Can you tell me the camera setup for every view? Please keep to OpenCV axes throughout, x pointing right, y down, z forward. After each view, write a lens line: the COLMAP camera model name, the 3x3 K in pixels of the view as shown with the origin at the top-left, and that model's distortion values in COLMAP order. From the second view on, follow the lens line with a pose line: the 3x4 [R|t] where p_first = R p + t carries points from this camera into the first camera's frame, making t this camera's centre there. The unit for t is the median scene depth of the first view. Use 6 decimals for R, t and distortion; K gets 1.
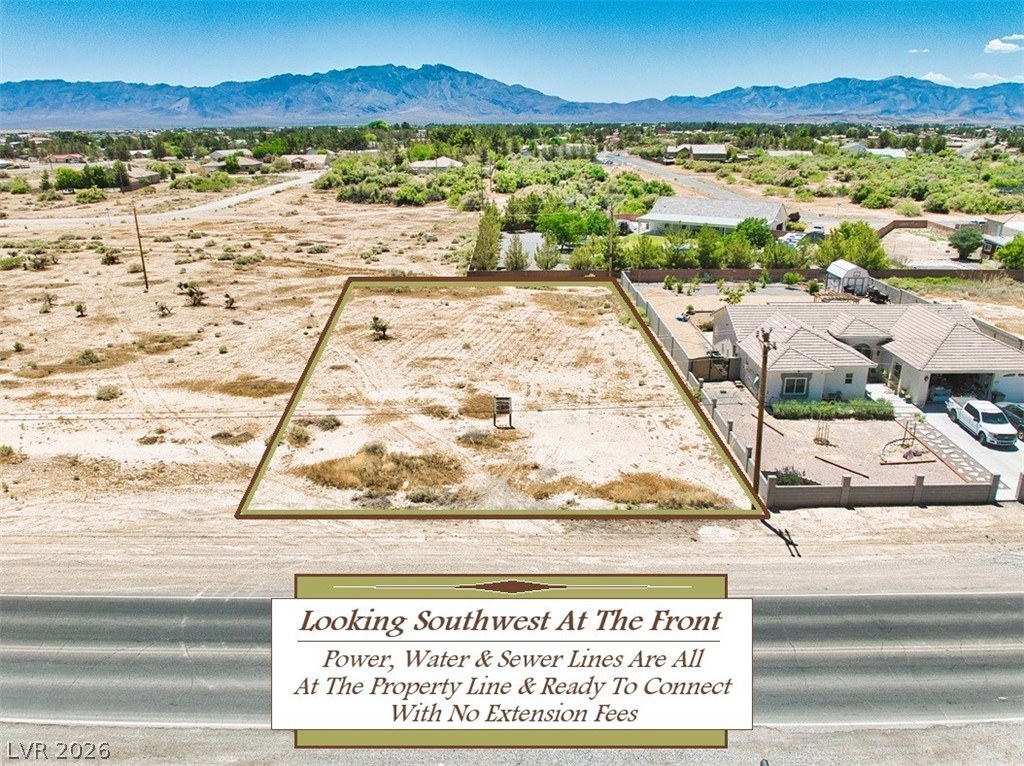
lens RADIAL K [[741.6, 0, 513.7], [0, 741.6, 415.4], [0, 0, 1]] dist [-0.035299, -0.004850]
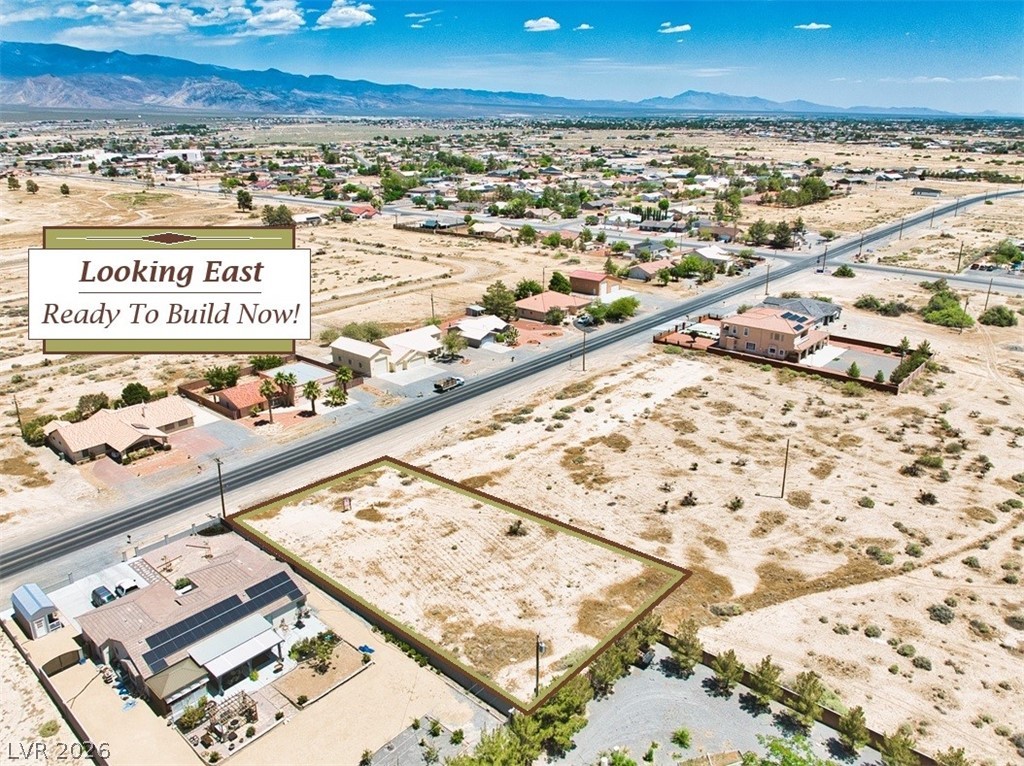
lens RADIAL K [[724.0, 0, 512.3], [0, 724.0, 445.6], [0, 0, 1]] dist [-0.036445, -0.003020]
pose [[-0.661457, 0.319378, -0.678581, 0.752576], [-0.265903, 0.746151, 0.610372, -1.120889], [0.701263, 0.584172, -0.408623, 1.491886]]
